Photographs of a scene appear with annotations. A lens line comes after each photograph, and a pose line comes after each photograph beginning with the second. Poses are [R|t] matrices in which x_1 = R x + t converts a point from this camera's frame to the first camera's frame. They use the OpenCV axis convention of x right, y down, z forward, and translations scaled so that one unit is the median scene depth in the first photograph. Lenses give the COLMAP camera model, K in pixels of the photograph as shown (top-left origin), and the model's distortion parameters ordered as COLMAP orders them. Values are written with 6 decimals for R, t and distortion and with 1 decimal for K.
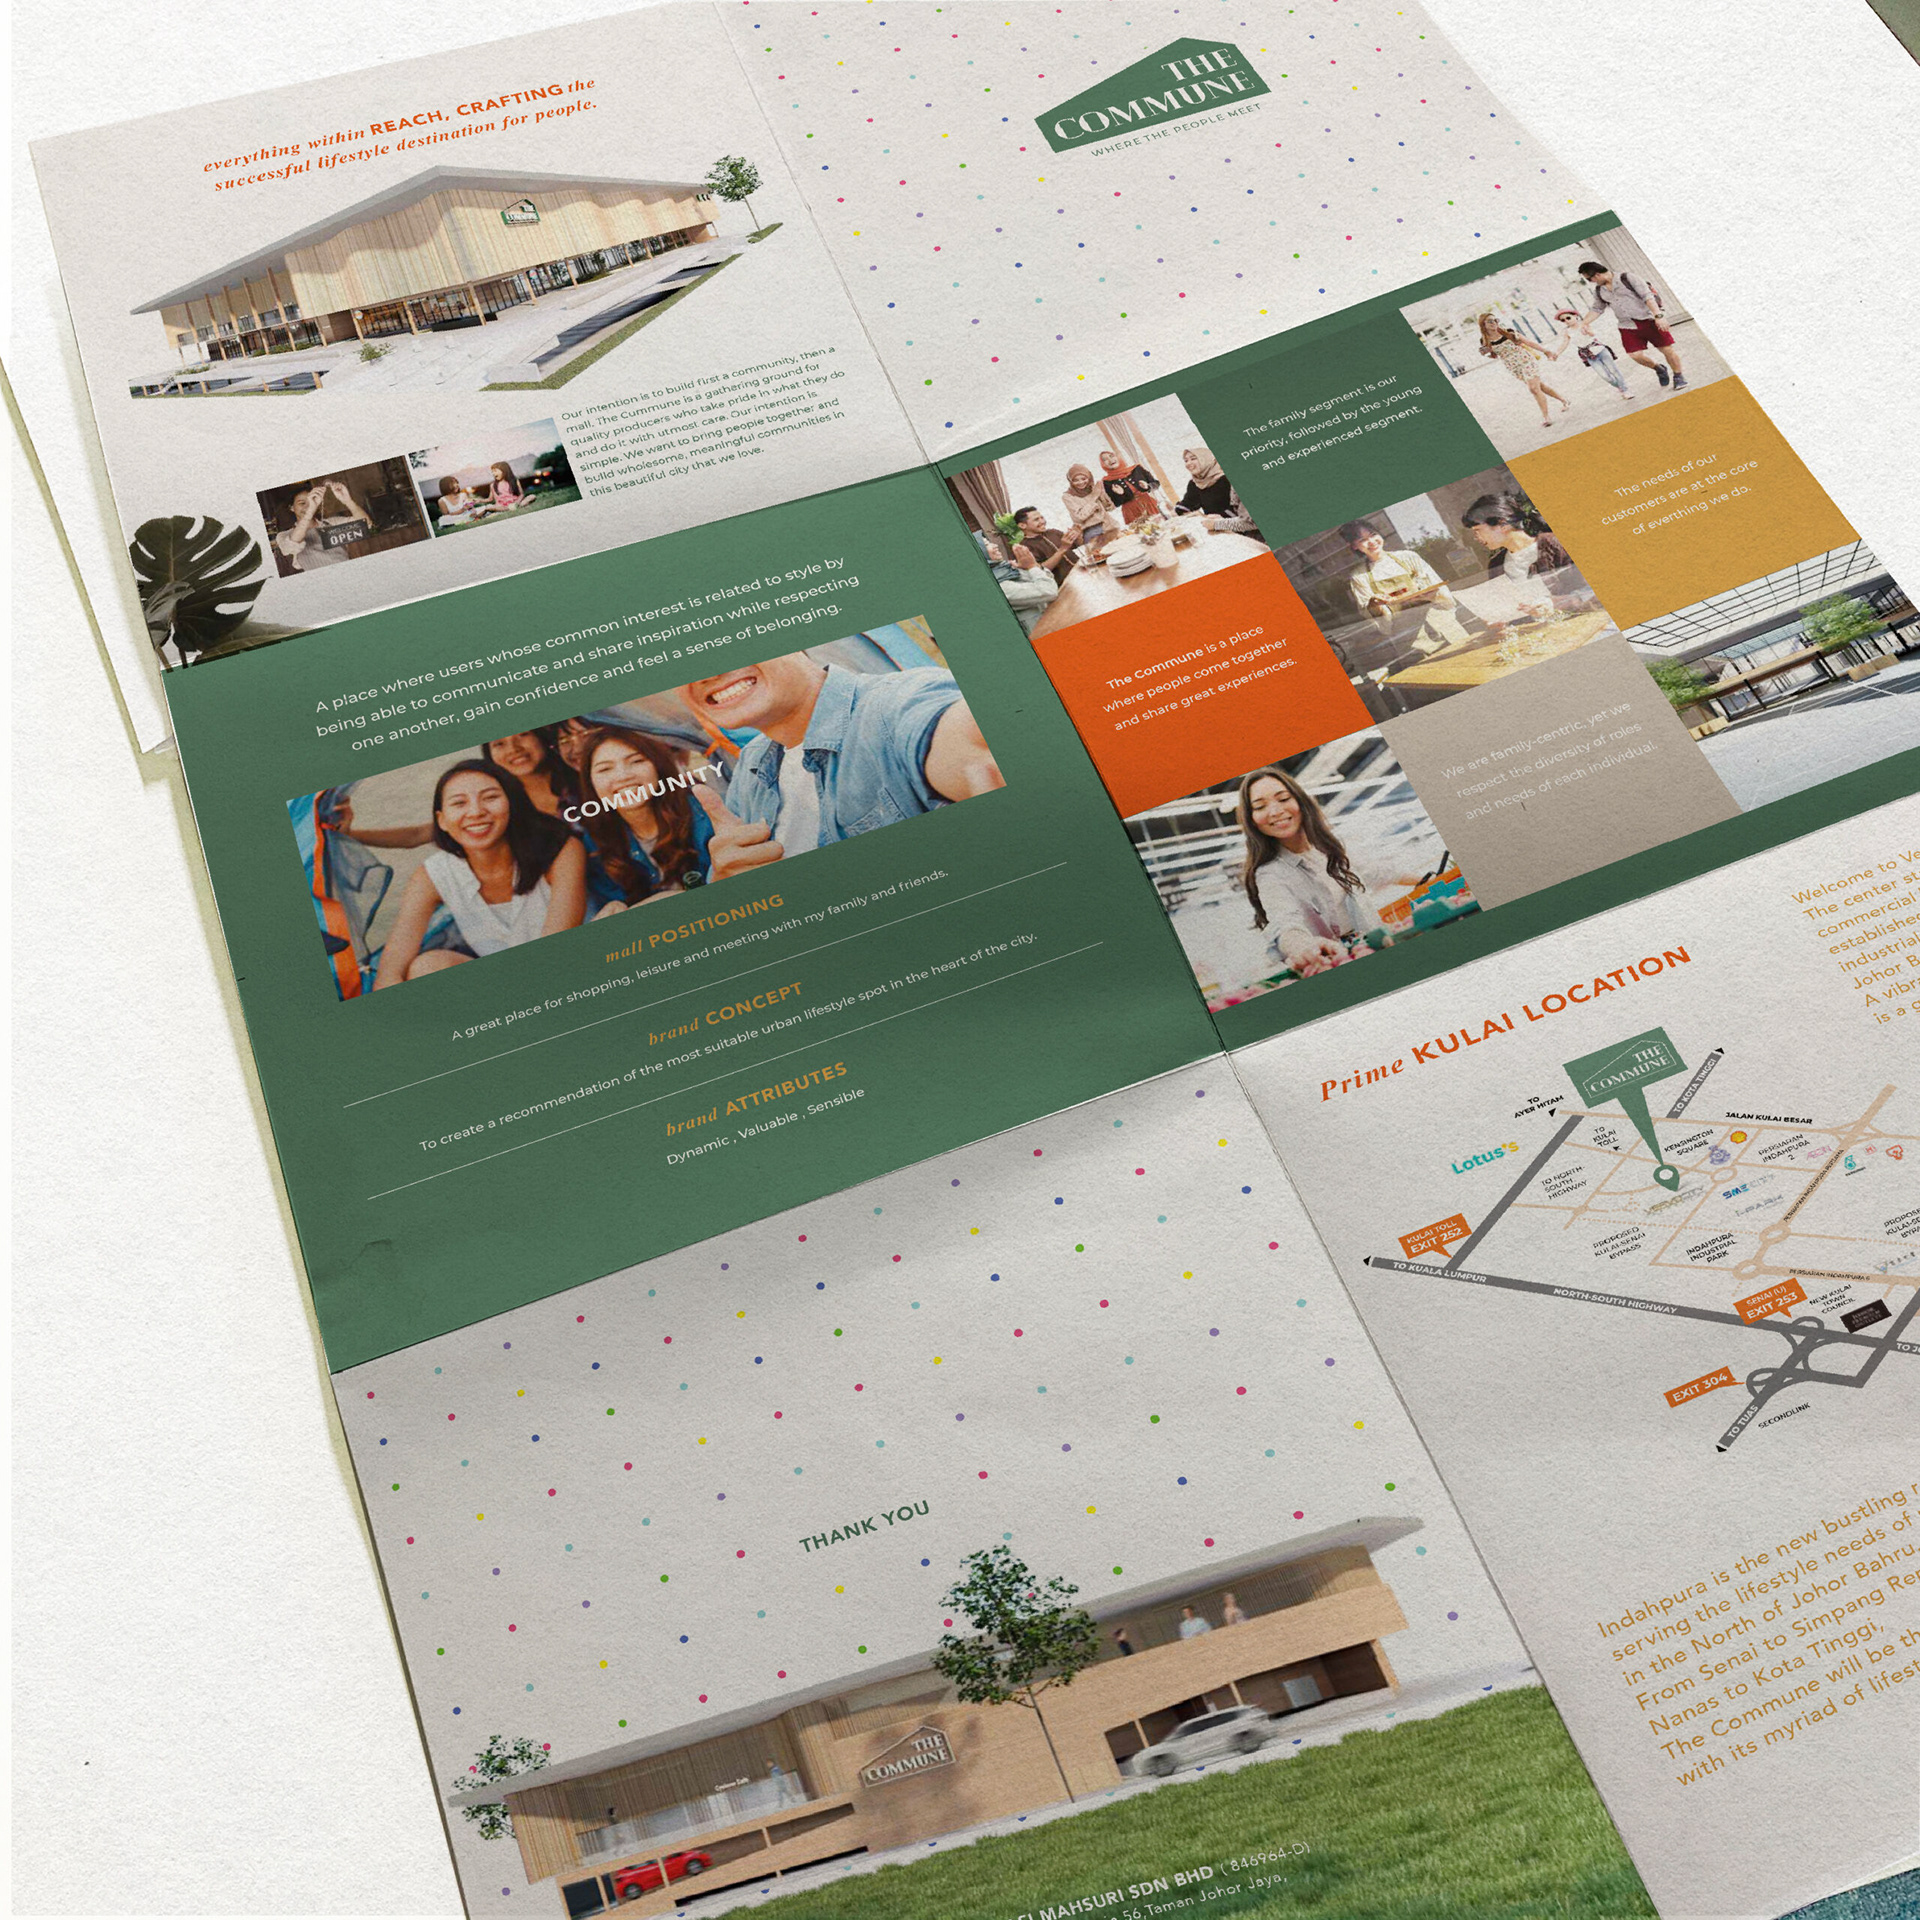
lens RADIAL K [[4340.9, 0, 960.0], [0, 4340.9, 960.0], [0, 0, 1]] dist [0.018322, -0.217452]
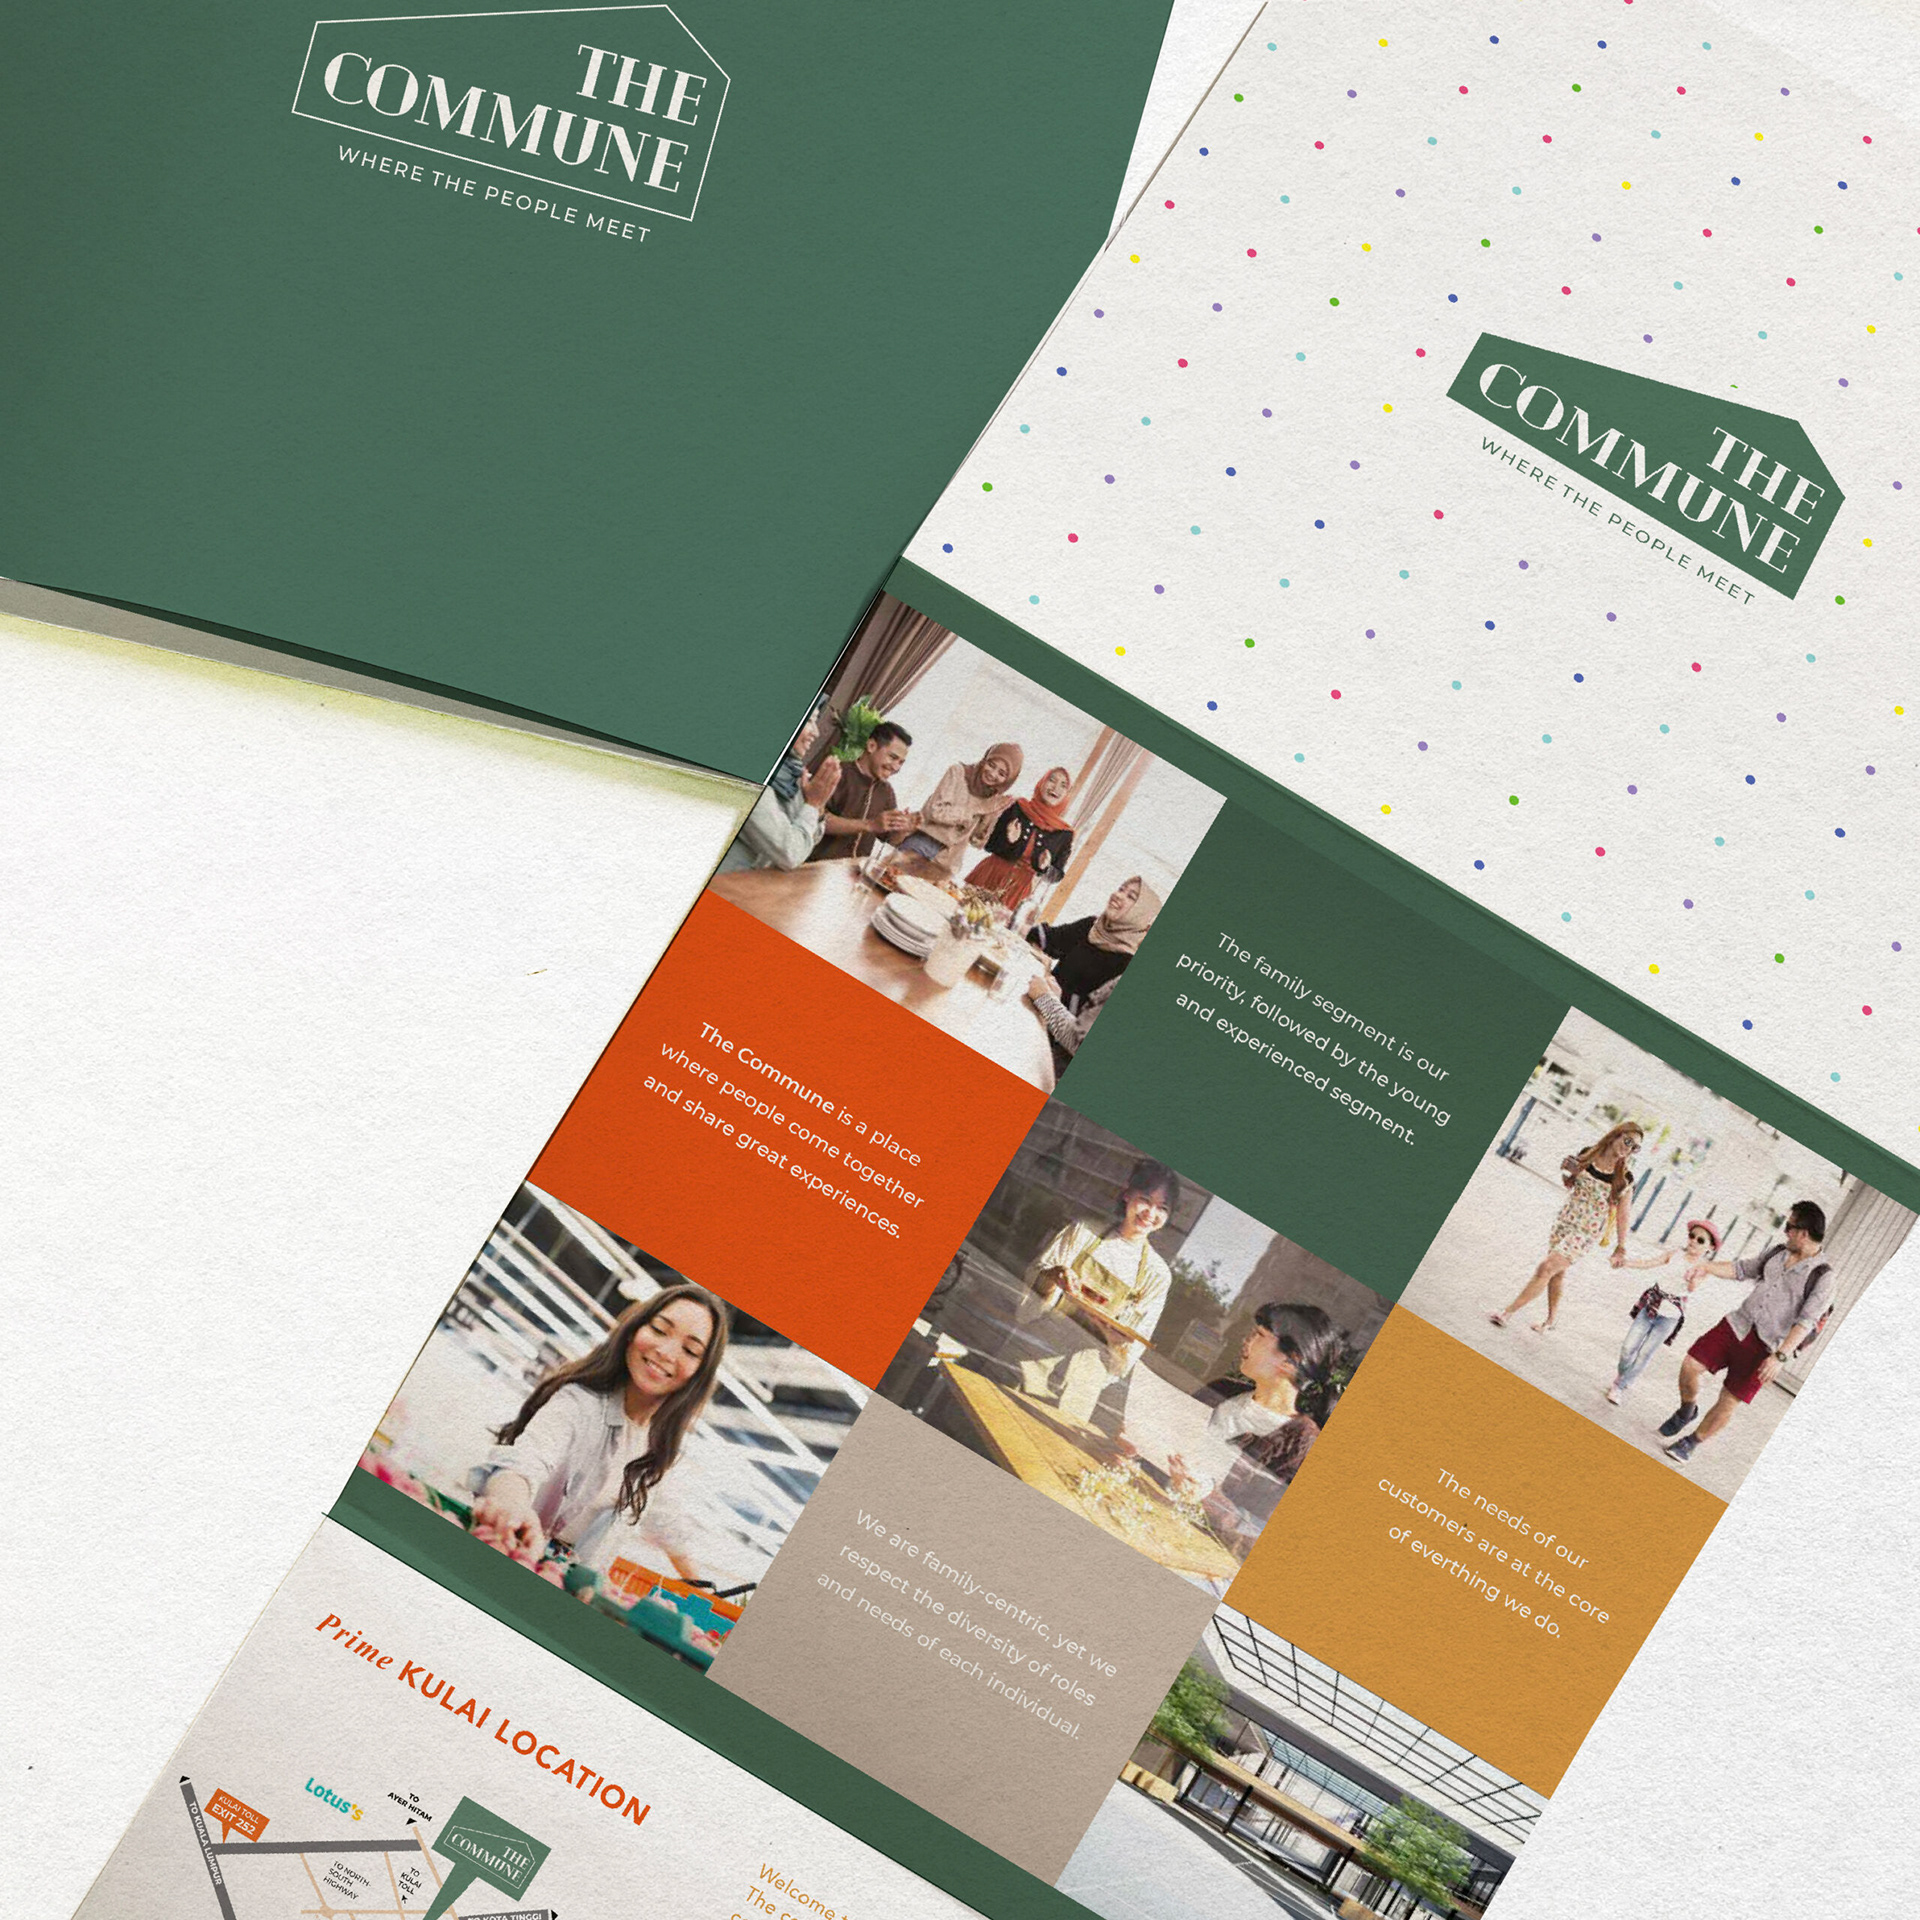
lens RADIAL K [[4316.3, 0, 960.0], [0, 4316.3, 960.0], [0, 0, 1]] dist [0.018871, -0.179983]
pose [[0.587747, 0.805805, 0.072324, 0.001866], [-0.785458, 0.589756, -0.187732, 0.023455], [-0.193929, 0.053531, 0.979554, 0.376097]]
